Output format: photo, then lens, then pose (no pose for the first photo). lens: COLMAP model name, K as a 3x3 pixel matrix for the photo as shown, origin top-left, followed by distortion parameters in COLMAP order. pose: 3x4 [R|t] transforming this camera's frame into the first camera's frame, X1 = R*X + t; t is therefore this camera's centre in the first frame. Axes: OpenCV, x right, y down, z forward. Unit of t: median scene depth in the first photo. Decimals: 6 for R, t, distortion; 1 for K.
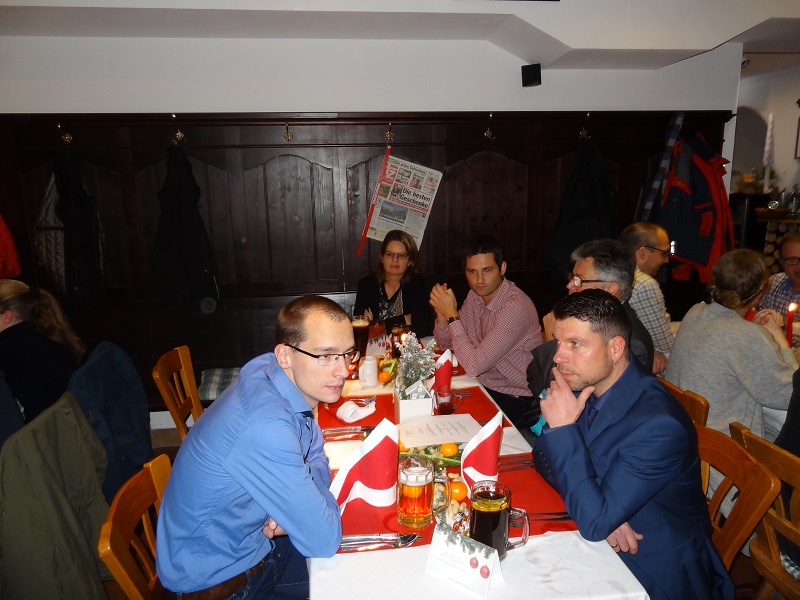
lens RADIAL K [[544.2, 0, 400.0], [0, 544.2, 300.0], [0, 0, 1]] dist [0.001755, 0.000328]
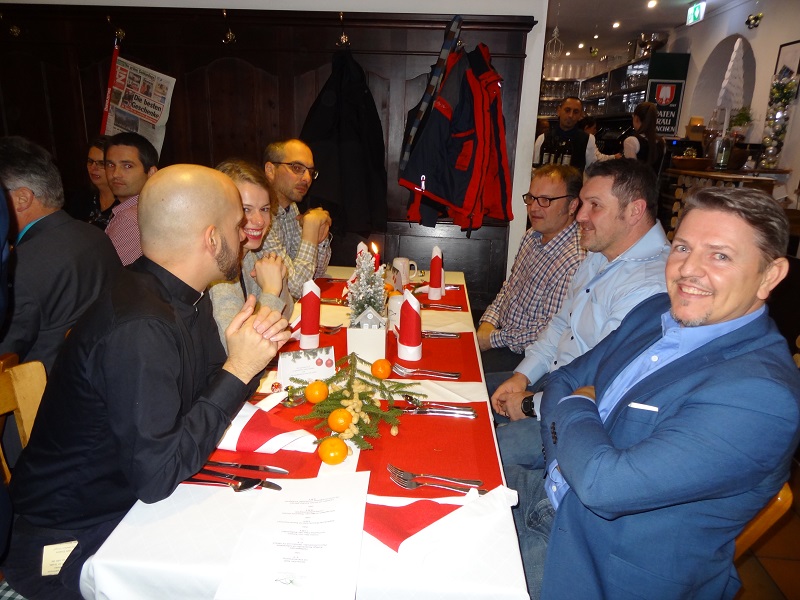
lens RADIAL K [[568.6, 0, 398.1], [0, 568.6, 278.5], [0, 0, 1]] dist [0.000742, 0.002405]
pose [[0.983935, 0.097060, -0.149838, 0.609085], [-0.081618, 0.991012, 0.105991, -0.038474], [0.158778, -0.092058, 0.983013, 0.110731]]
